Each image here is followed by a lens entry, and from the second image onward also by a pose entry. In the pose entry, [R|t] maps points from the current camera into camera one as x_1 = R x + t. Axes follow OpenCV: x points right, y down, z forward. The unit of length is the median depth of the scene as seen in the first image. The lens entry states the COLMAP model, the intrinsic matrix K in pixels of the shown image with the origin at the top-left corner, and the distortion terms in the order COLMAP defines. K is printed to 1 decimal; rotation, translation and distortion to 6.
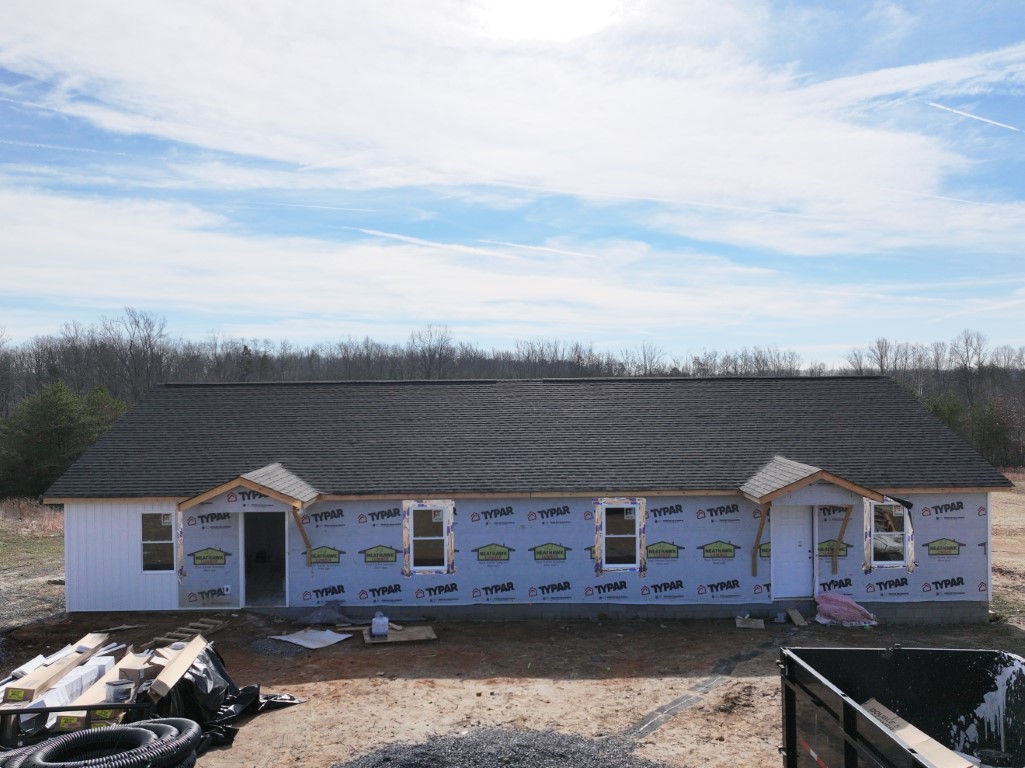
lens RADIAL K [[851.0, 0, 523.5], [0, 851.0, 396.3], [0, 0, 1]] dist [0.000837, 0.016341]
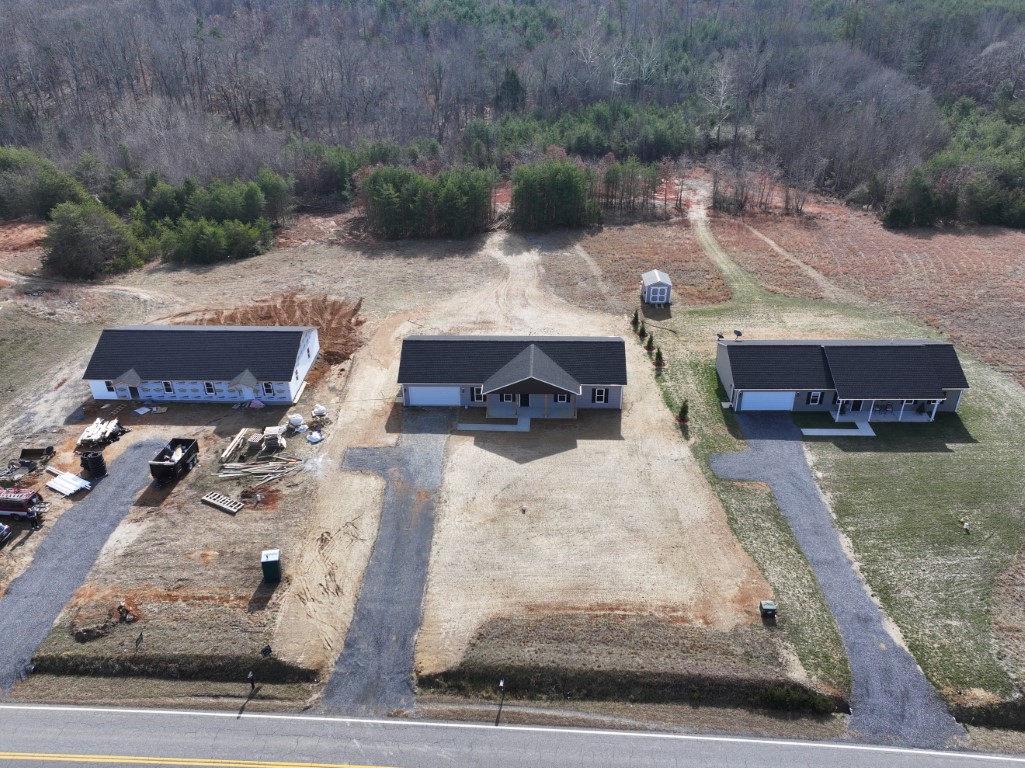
lens RADIAL K [[851.0, 0, 523.5], [0, 851.0, 396.3], [0, 0, 1]] dist [0.000837, 0.016341]
pose [[0.998491, 0.026361, -0.048169, 1.997902], [0.001873, 0.860368, 0.509669, -2.096864], [0.054878, -0.508991, 0.859021, -2.818996]]
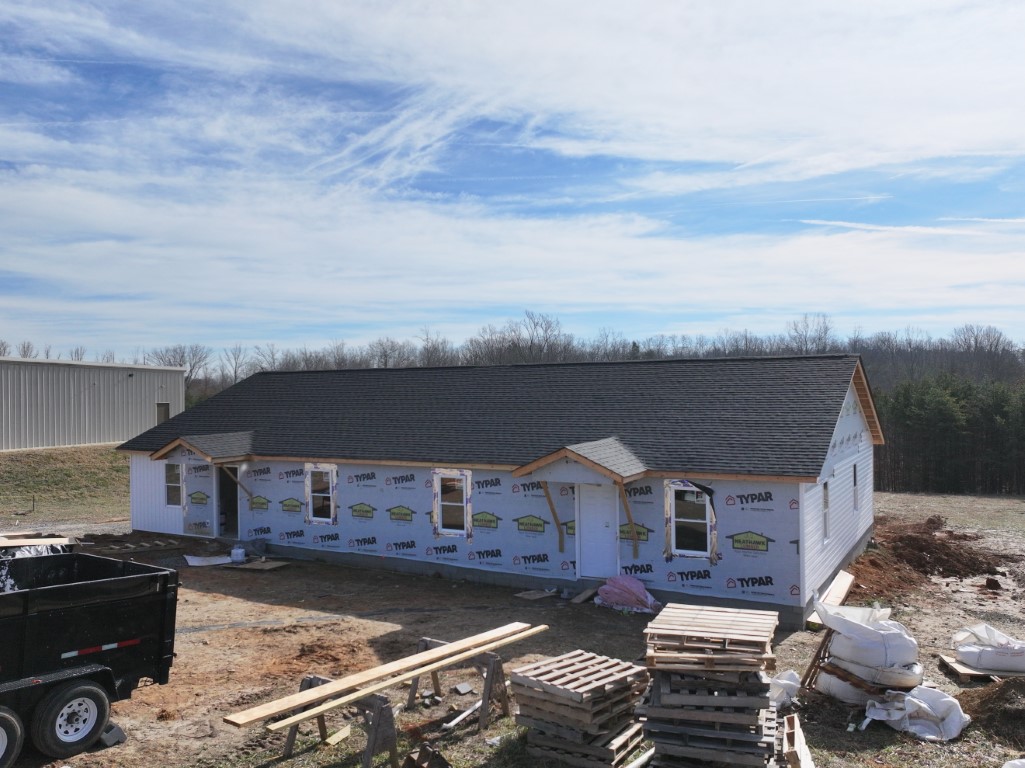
lens RADIAL K [[829.8, 0, 512.5], [0, 829.8, 384.0], [0, 0, 1]] dist [-0.002771, 0.006295]
pose [[0.863860, -0.003368, -0.503720, 0.720567], [0.000187, 0.999980, -0.006364, 0.015510], [0.503731, 0.005404, 0.863843, 0.108892]]
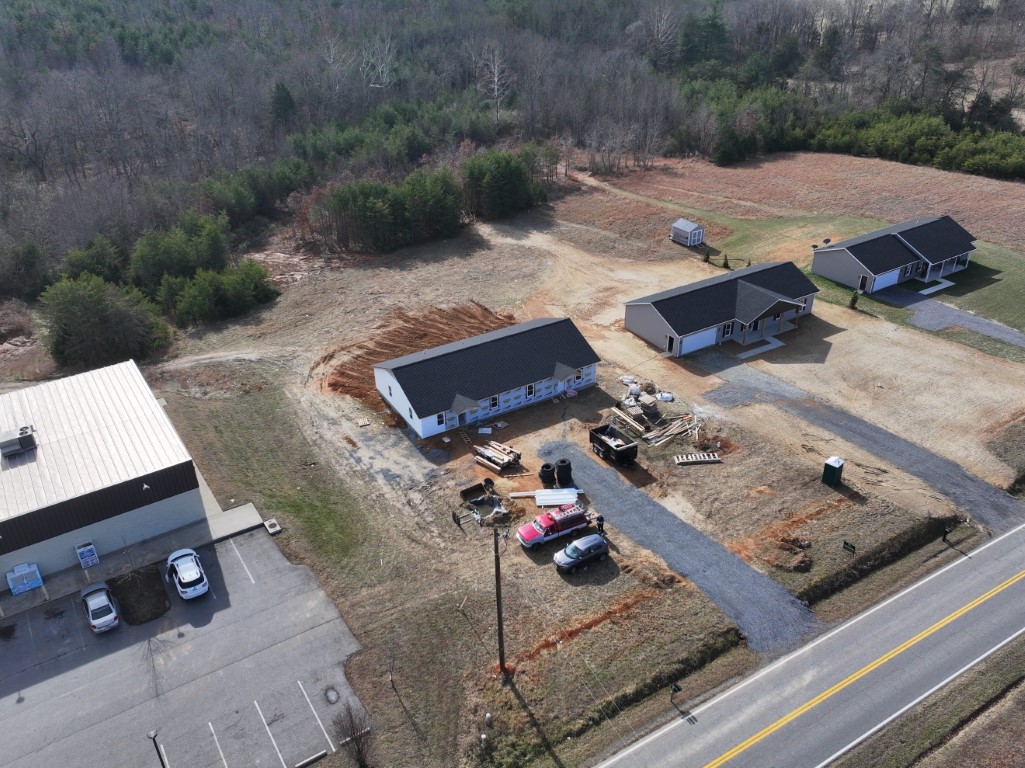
lens RADIAL K [[851.0, 0, 523.5], [0, 851.0, 396.3], [0, 0, 1]] dist [0.000837, 0.016341]
pose [[0.856532, -0.262512, 0.444343, -1.946460], [0.003217, 0.863672, 0.504044, -2.097953], [-0.516084, -0.430300, 0.740607, -2.363299]]
